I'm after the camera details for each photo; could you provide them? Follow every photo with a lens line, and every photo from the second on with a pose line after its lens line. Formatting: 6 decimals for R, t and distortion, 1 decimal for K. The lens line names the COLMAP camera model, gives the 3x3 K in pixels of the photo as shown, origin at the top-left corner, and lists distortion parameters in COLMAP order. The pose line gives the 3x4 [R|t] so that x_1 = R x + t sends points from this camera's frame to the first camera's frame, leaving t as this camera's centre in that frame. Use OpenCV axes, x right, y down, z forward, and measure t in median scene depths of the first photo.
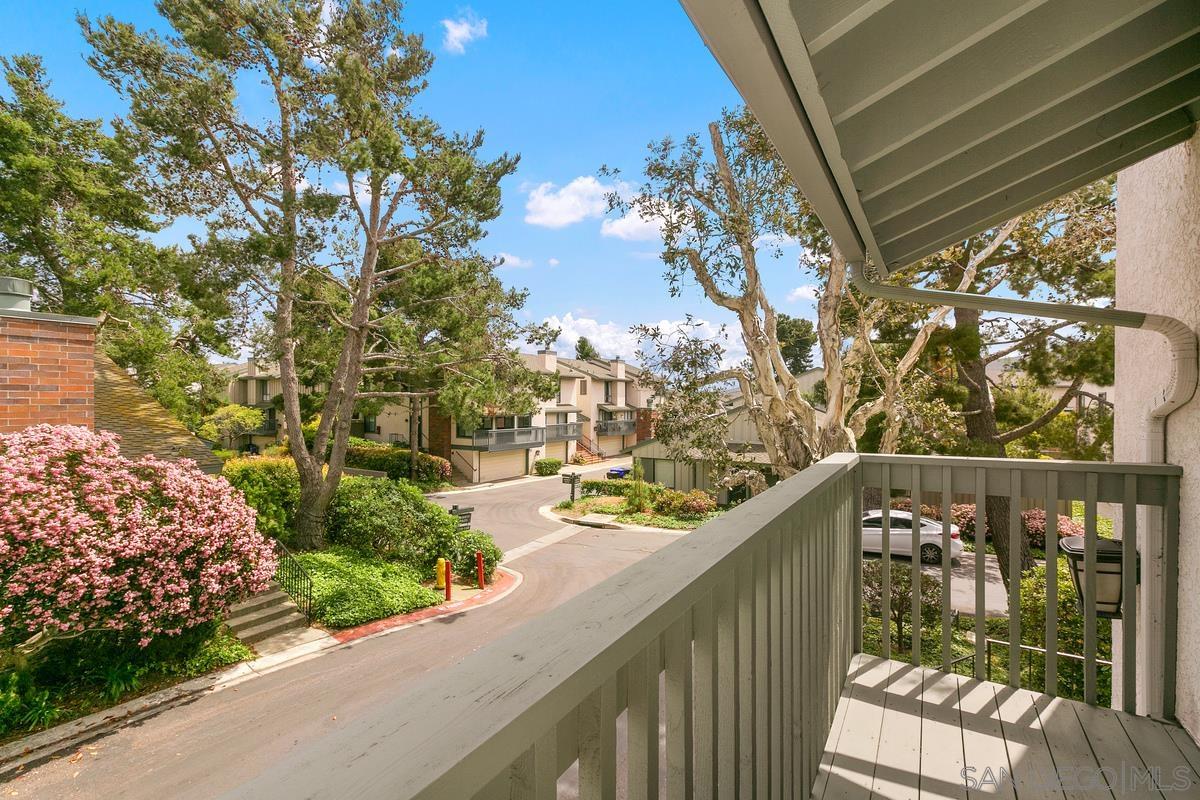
lens RADIAL K [[533.5, 0, 599.8], [0, 533.5, 393.3], [0, 0, 1]] dist [0.000718, 0.000201]
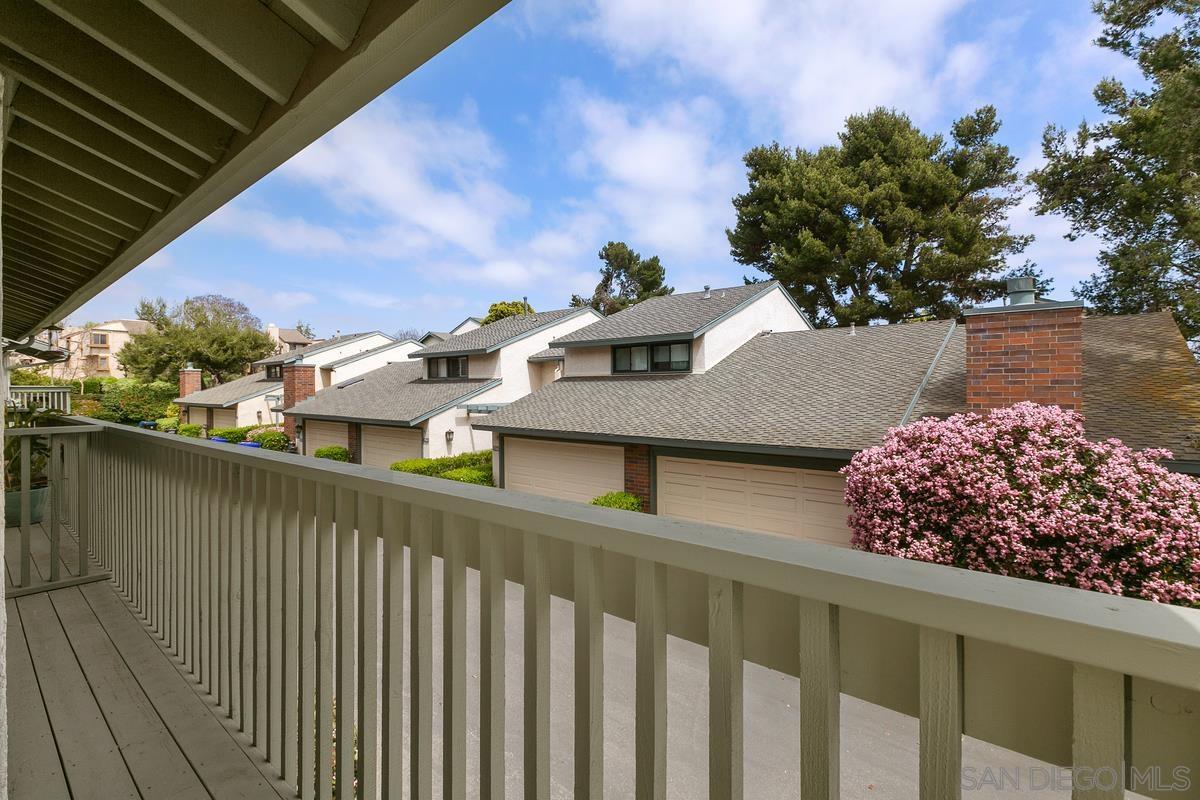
lens RADIAL K [[533.5, 0, 599.8], [0, 533.5, 393.3], [0, 0, 1]] dist [0.000718, 0.000201]
pose [[-0.133059, 0.015071, -0.990994, 0.237361], [0.019559, 0.999730, 0.012577, 0.007285], [0.990915, -0.017710, -0.133317, 0.295041]]
